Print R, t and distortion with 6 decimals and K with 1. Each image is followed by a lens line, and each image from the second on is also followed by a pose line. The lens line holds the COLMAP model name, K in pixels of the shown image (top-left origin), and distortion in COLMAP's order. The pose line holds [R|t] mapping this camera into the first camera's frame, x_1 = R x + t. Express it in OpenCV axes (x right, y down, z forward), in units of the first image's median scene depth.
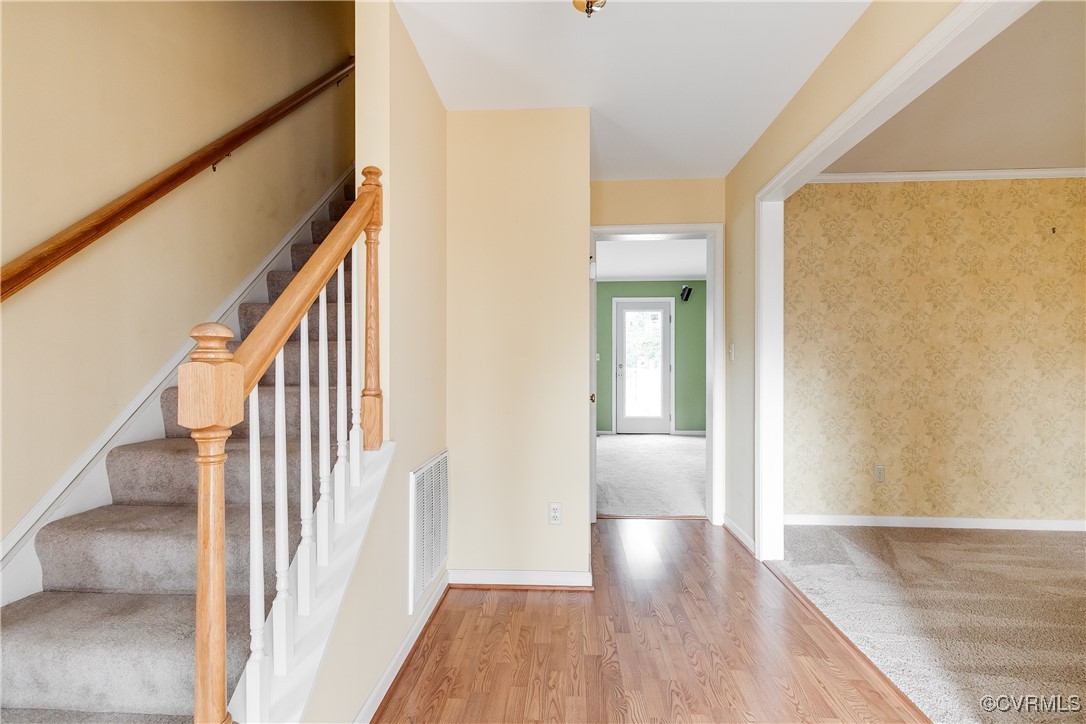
lens RADIAL K [[489.3, 0, 540.6], [0, 489.3, 361.5], [0, 0, 1]] dist [0.000972, 0.000327]
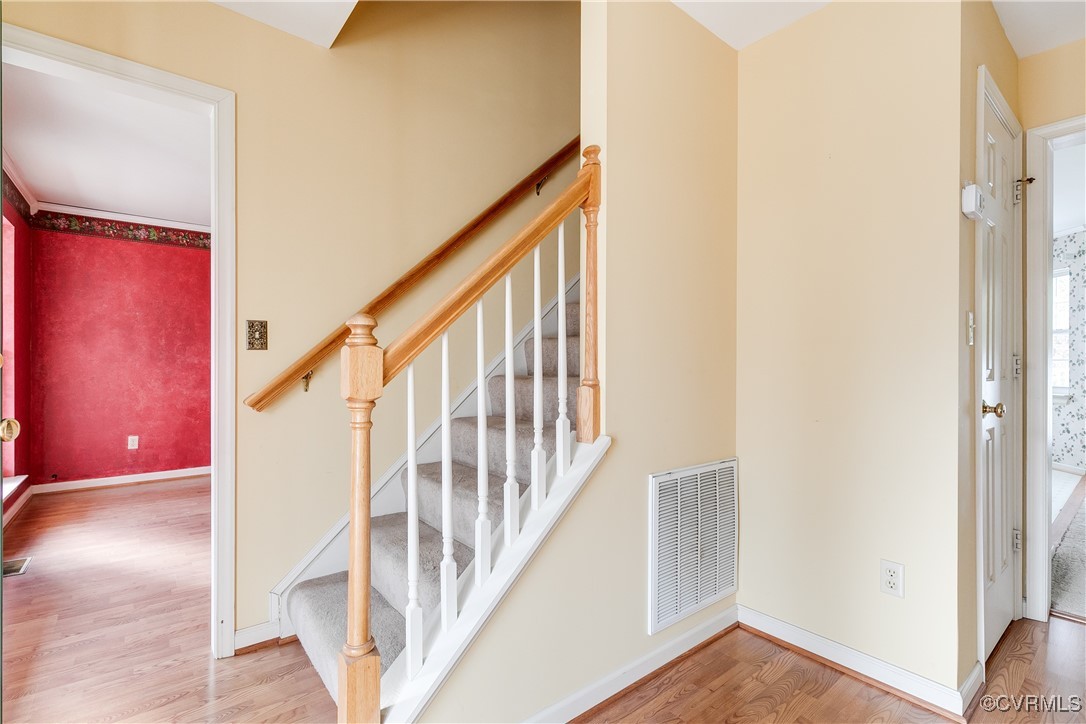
lens RADIAL K [[489.3, 0, 535.4], [0, 489.3, 362.5], [0, 0, 1]] dist [0.000972, 0.000327]
pose [[0.672737, -0.002205, -0.739879, 0.244468], [0.002080, 0.999997, -0.001088, 0.020947], [0.739879, -0.000807, 0.672740, 0.237374]]
